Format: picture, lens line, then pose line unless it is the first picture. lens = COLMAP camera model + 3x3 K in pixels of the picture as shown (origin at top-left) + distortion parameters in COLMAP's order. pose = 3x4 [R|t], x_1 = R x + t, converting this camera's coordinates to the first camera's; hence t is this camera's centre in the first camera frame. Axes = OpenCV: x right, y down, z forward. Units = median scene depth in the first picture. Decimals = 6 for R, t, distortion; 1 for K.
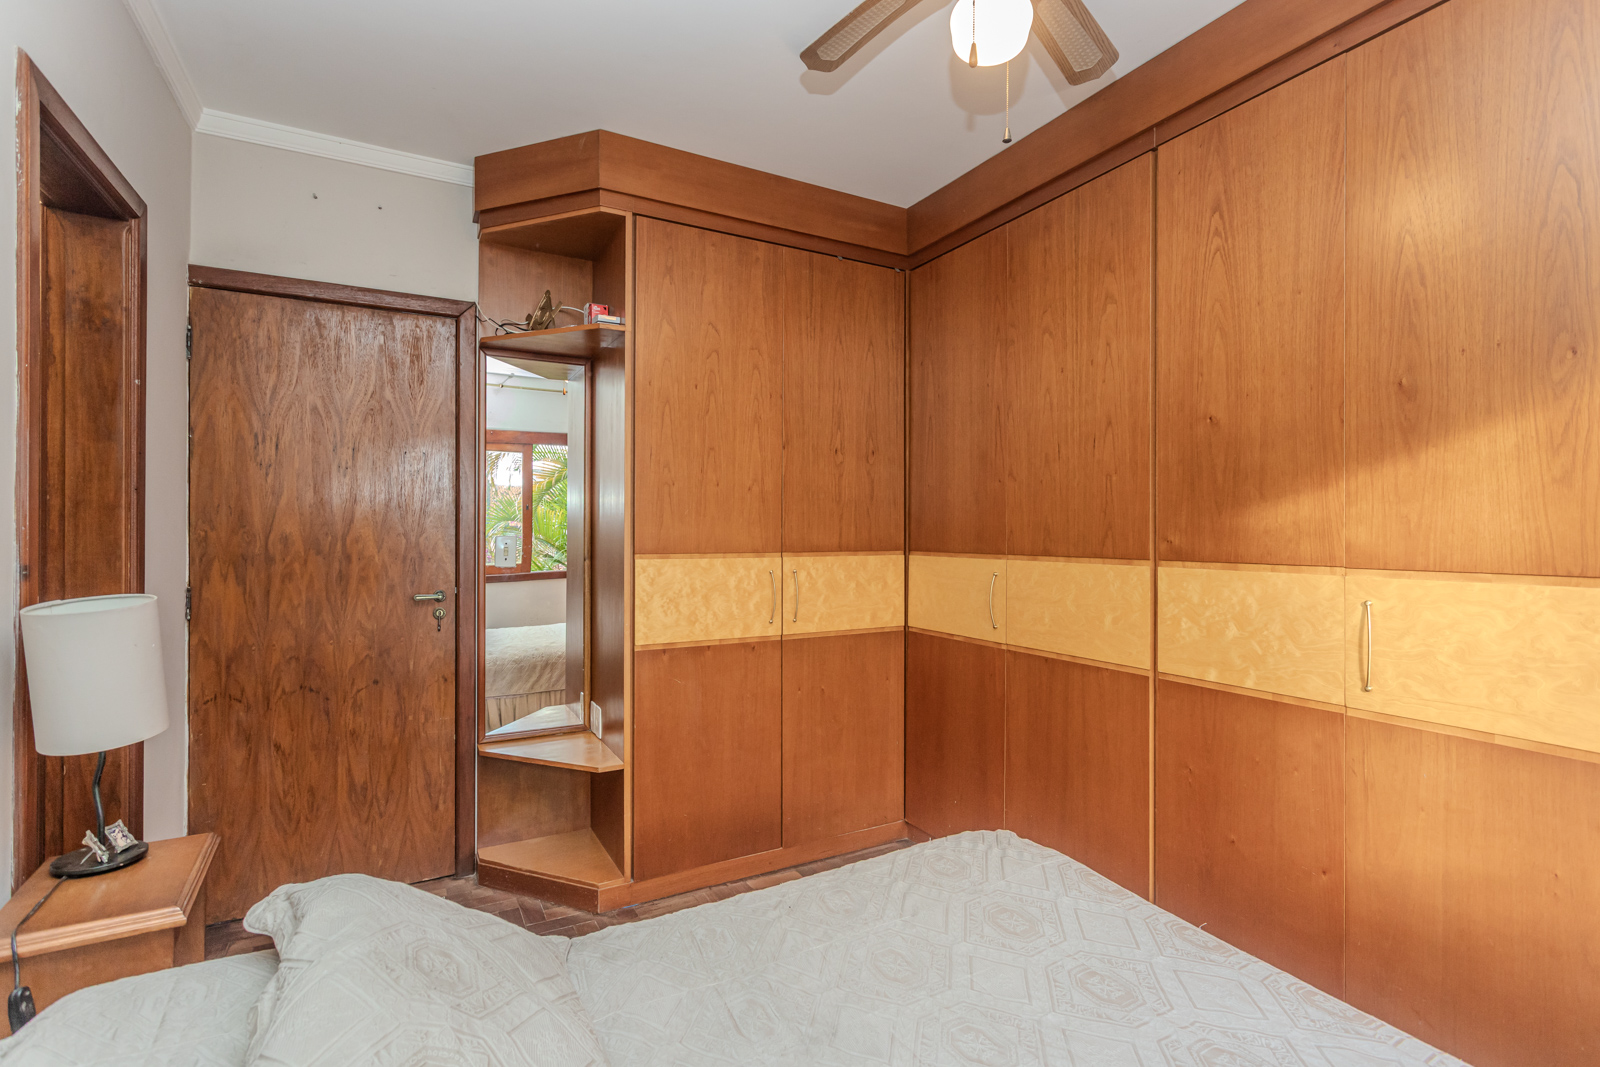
lens RADIAL K [[752.4, 0, 806.1], [0, 752.4, 530.9], [0, 0, 1]] dist [-0.000442, 0.001477]
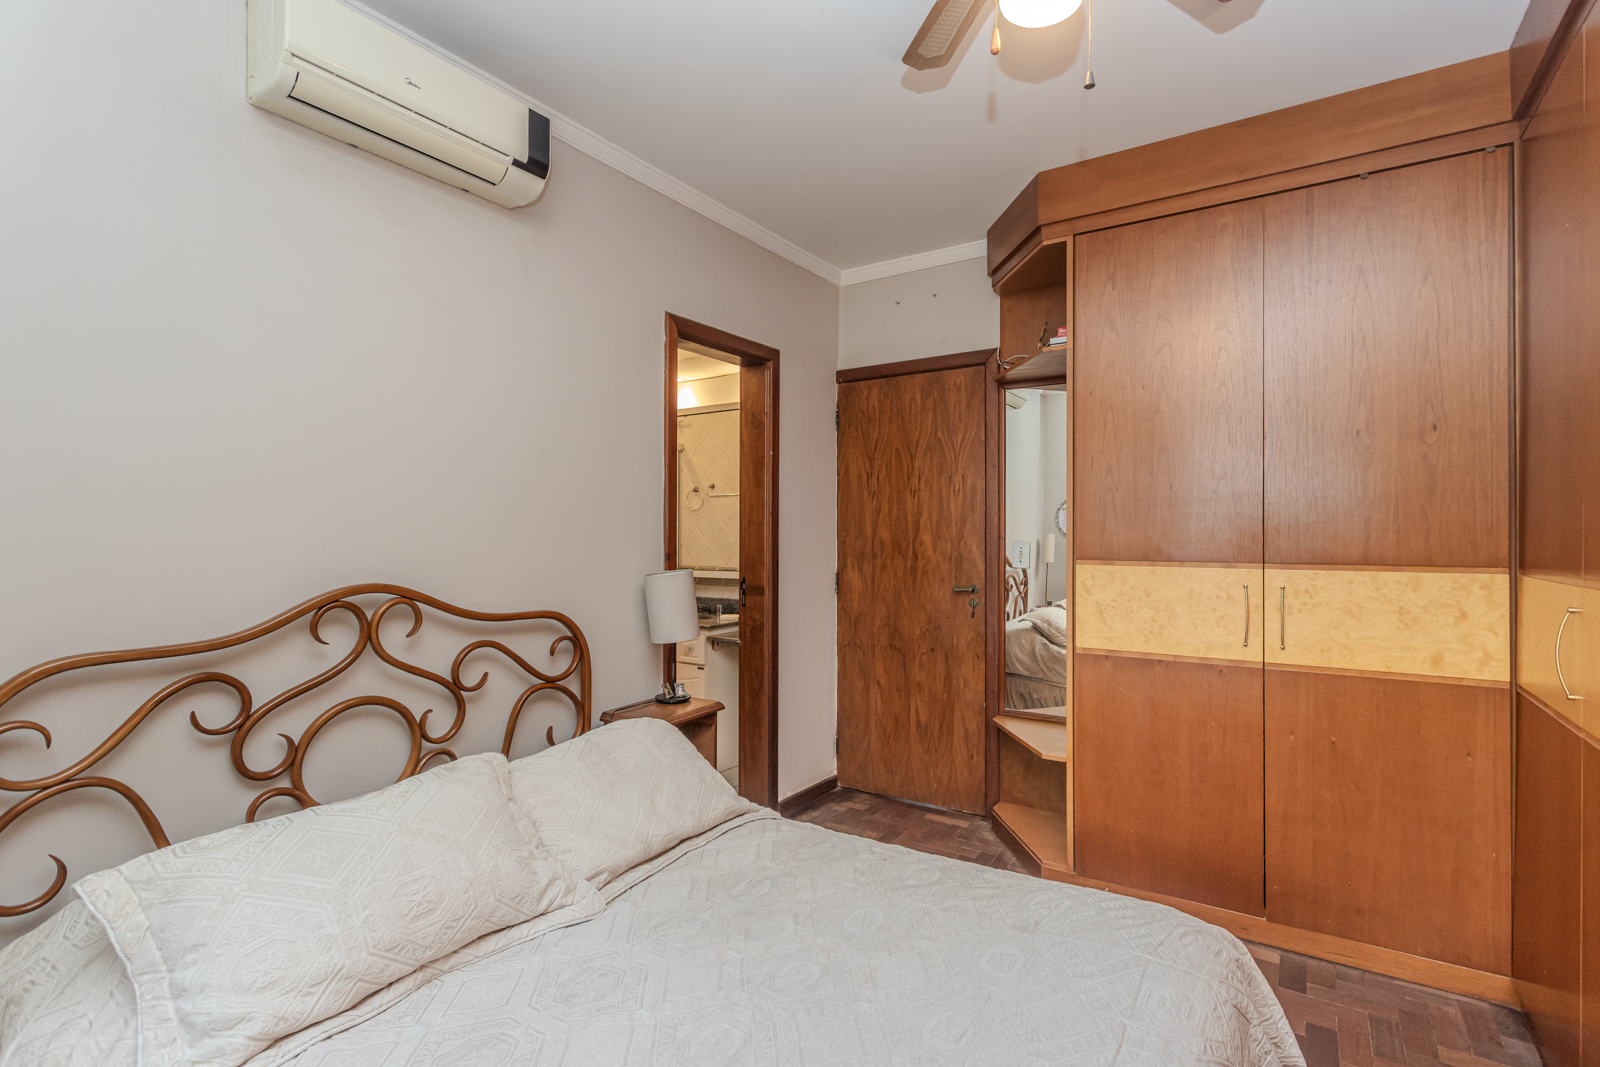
lens RADIAL K [[752.4, 0, 806.1], [0, 752.4, 530.9], [0, 0, 1]] dist [-0.000442, 0.001477]
pose [[0.464337, -0.005618, -0.885641, 0.515230], [0.000025, 0.999980, -0.006330, -0.002363], [0.885659, 0.002917, 0.464328, 0.179696]]
